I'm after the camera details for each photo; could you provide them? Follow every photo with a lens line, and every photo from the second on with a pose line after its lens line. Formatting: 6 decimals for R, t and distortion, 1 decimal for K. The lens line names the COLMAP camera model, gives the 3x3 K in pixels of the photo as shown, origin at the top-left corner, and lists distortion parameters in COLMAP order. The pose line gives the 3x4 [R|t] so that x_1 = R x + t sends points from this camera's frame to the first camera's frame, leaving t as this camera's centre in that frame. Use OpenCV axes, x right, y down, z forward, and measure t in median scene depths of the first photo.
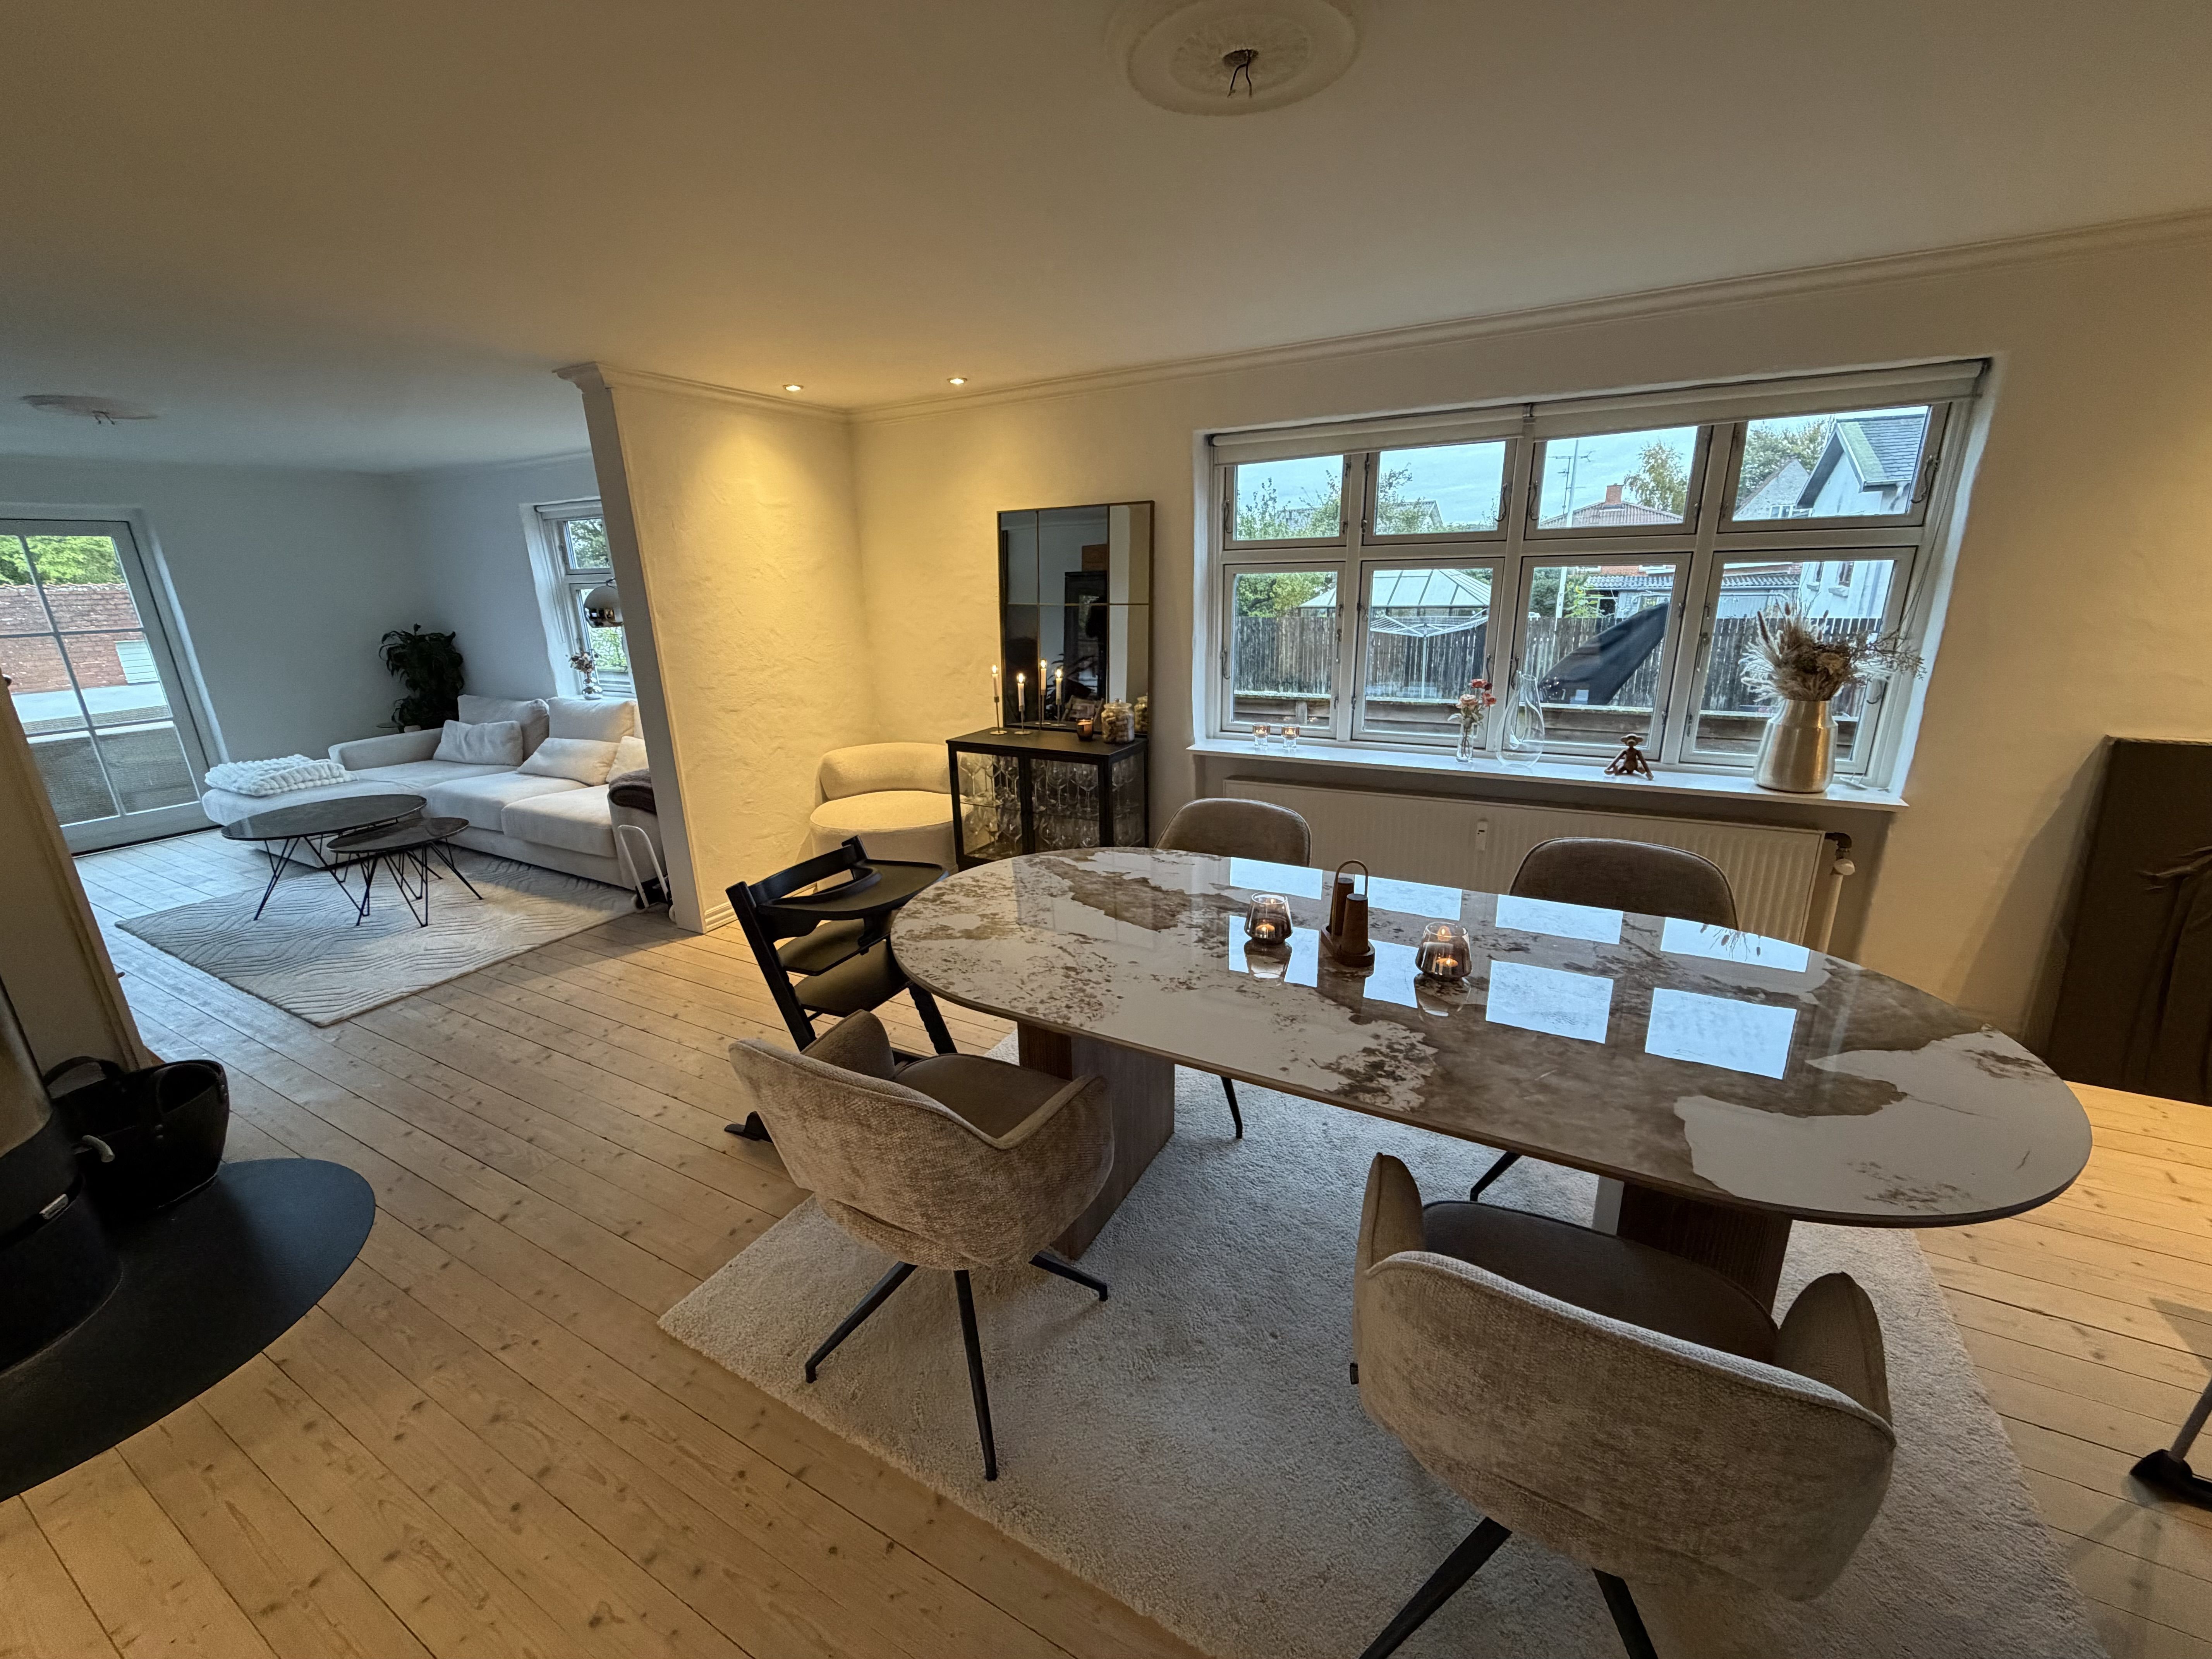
lens RADIAL K [[874.5, 0, 1100.0], [0, 874.5, 830.7], [0, 0, 1]] dist [0.000707, 0.000071]
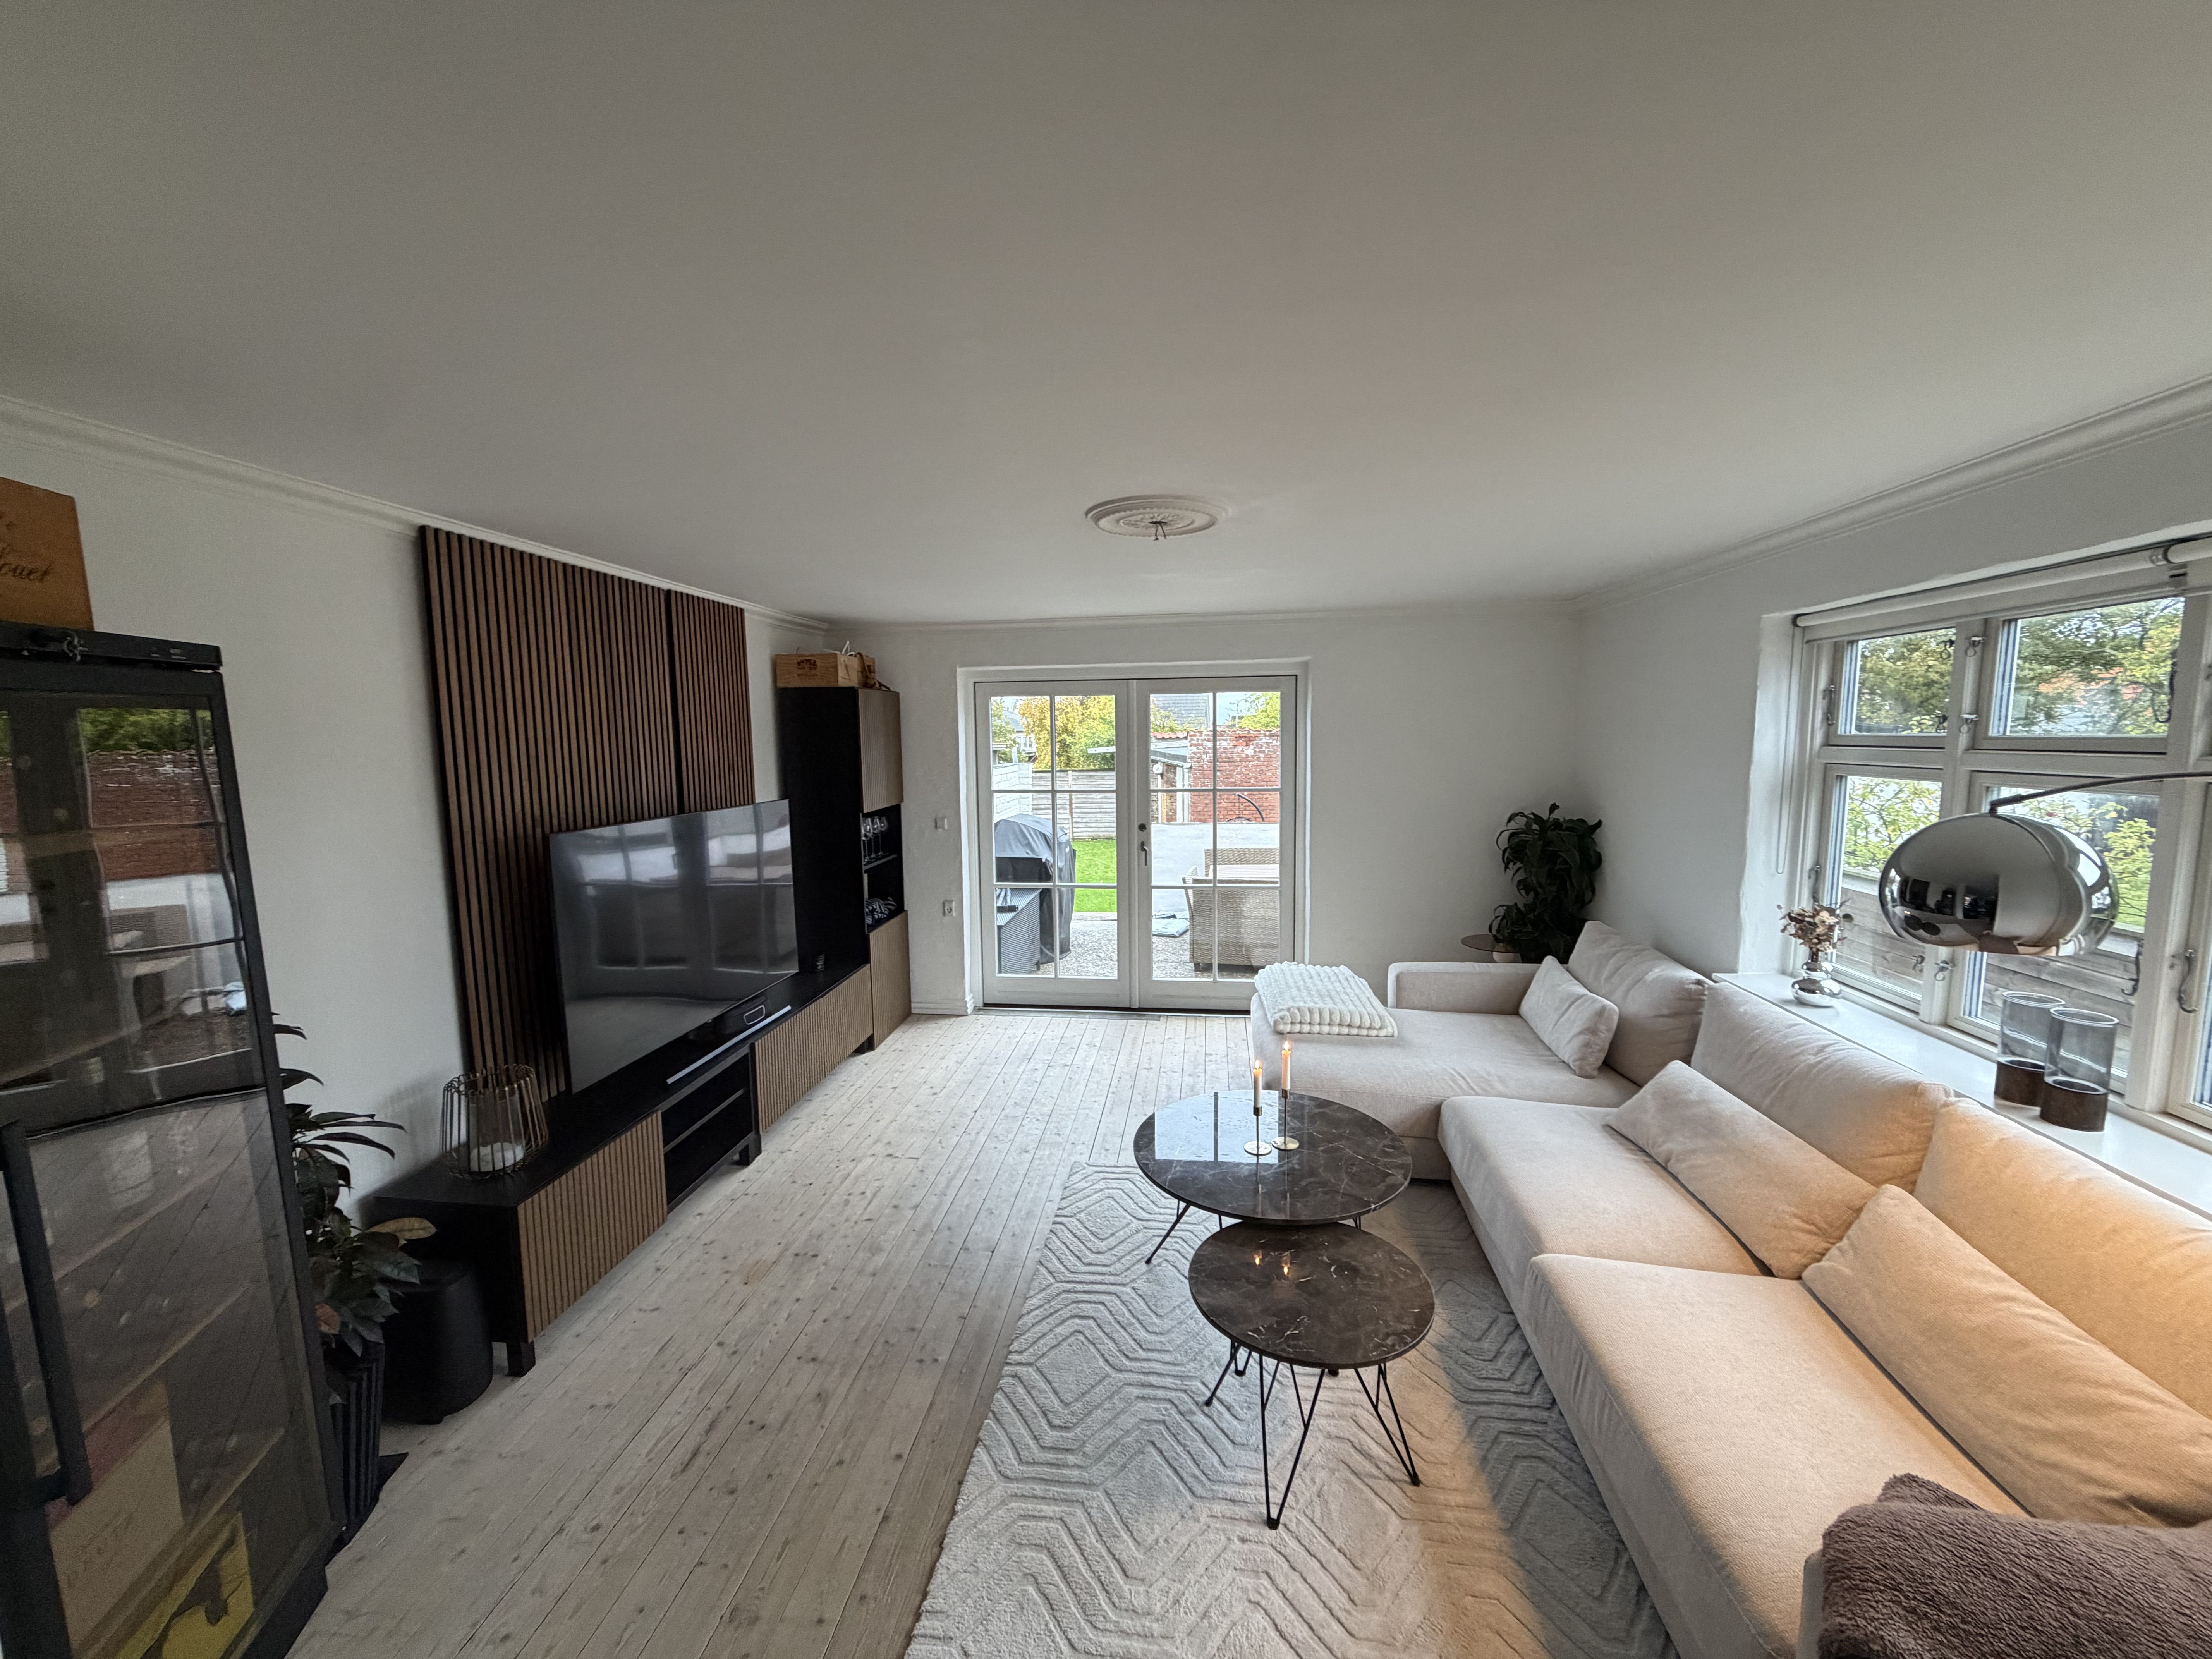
lens RADIAL K [[874.5, 0, 1100.0], [0, 874.5, 830.7], [0, 0, 1]] dist [0.000707, 0.000071]
pose [[0.367154, 0.125272, -0.921686, -0.298917], [-0.263839, 0.964217, 0.025952, -0.150963], [0.891957, 0.233649, 0.387068, 0.455400]]
